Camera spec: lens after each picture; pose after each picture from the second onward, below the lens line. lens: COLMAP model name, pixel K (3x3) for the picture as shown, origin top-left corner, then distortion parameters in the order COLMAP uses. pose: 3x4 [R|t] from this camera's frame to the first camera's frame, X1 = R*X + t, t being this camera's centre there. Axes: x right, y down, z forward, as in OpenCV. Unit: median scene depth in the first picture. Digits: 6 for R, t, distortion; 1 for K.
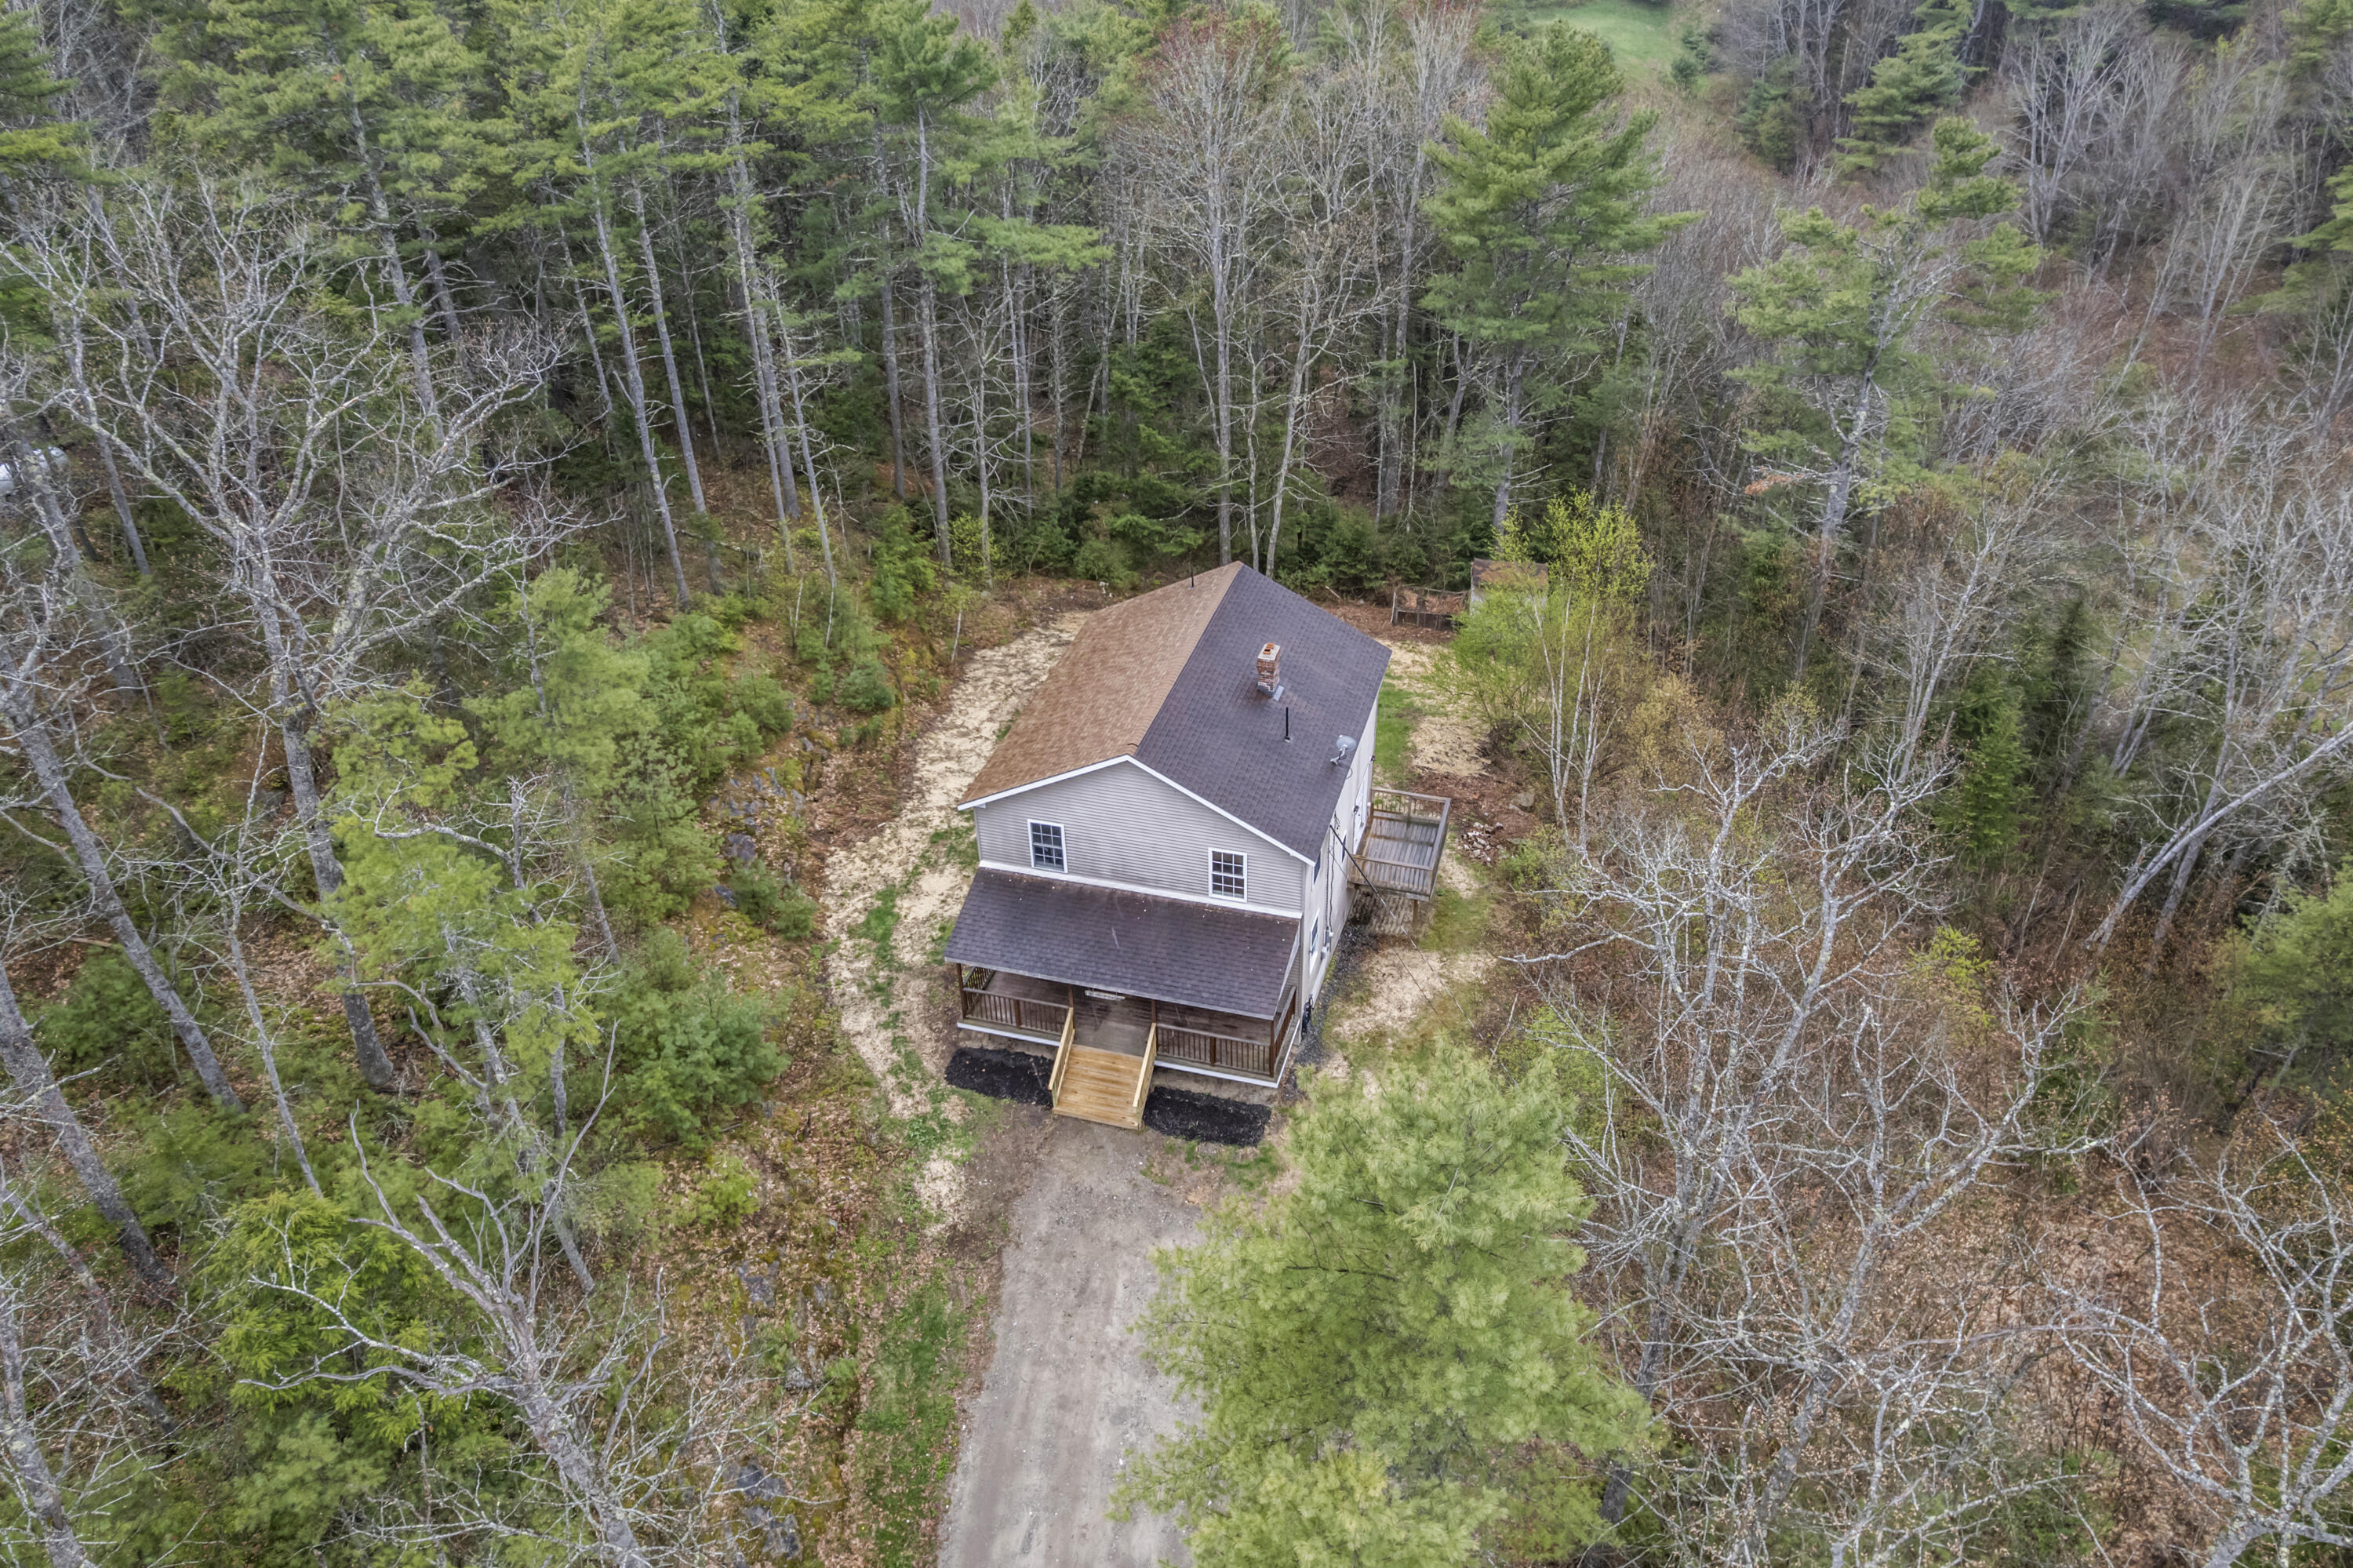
lens RADIAL K [[1536.0, 0, 1187.3], [0, 1536.0, 780.7], [0, 0, 1]] dist [-0.039725, 0.031773]
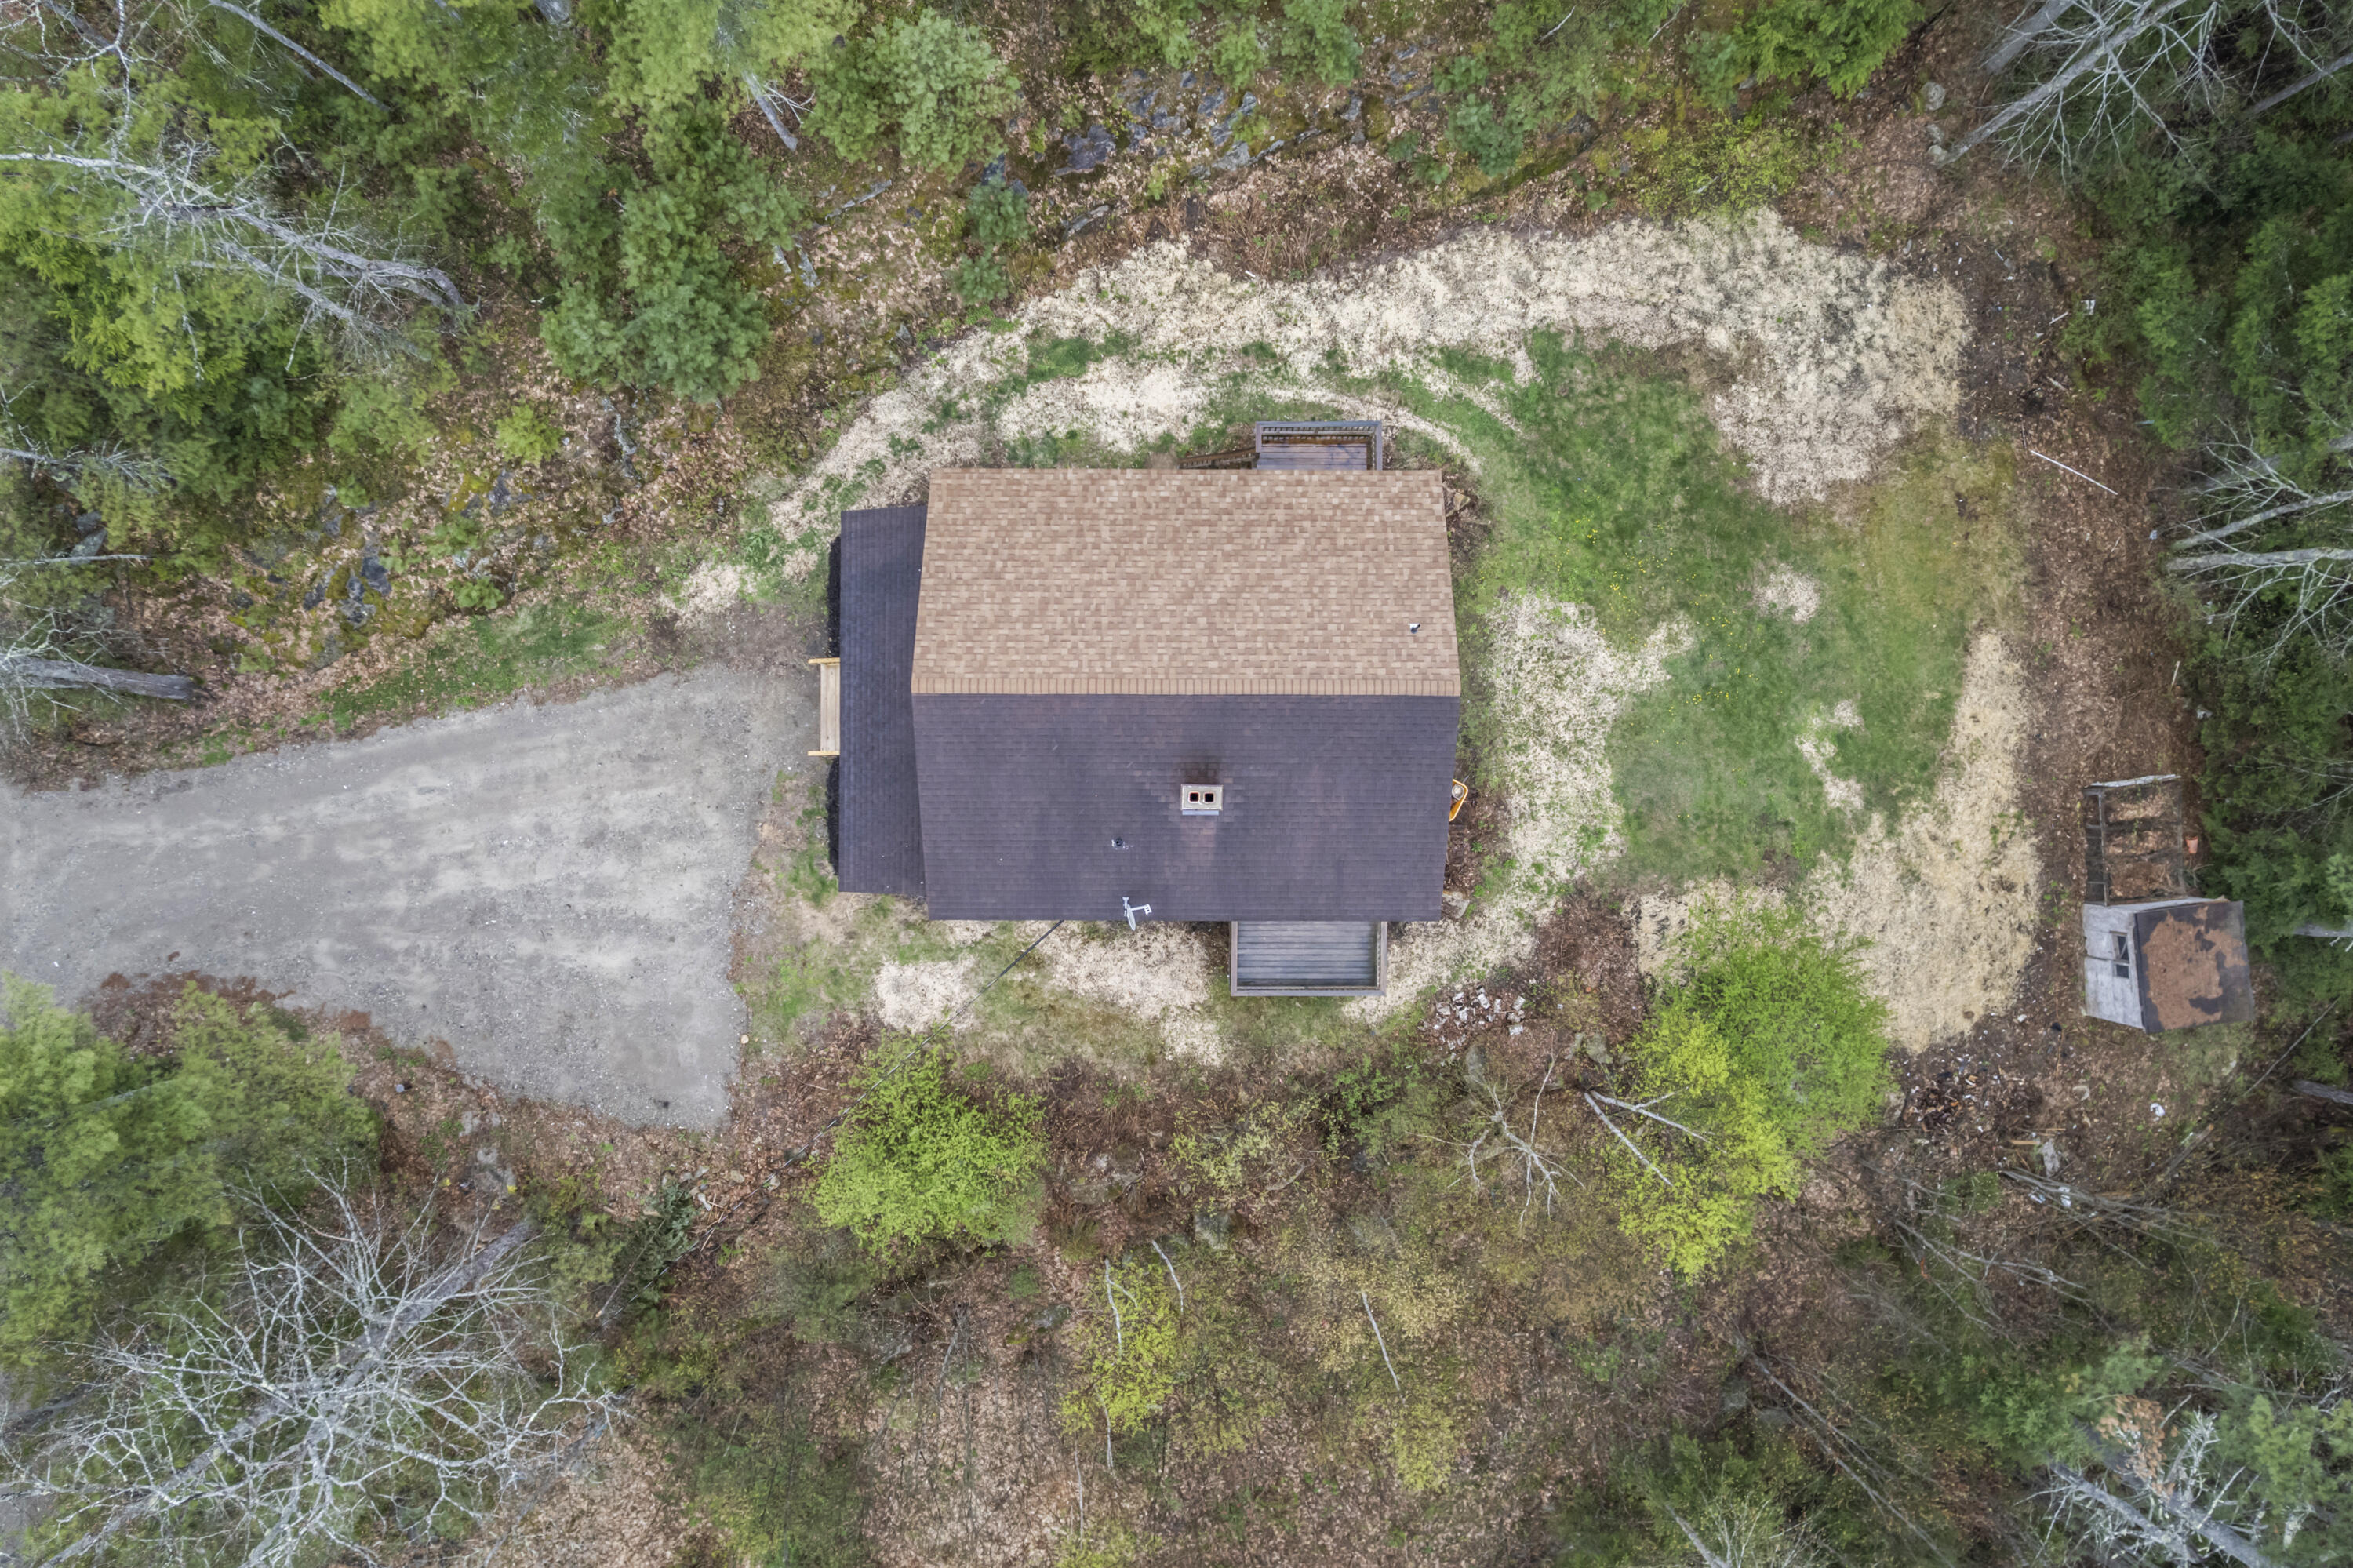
lens RADIAL K [[1536.0, 0, 1178.3], [0, 1536.0, 784.1], [0, 0, 1]] dist [-0.039725, 0.031773]
pose [[0.275329, 0.961243, 0.014351, 0.028863], [-0.560573, 0.148402, 0.814699, -0.580352], [0.780994, -0.232355, 0.579707, 0.496906]]
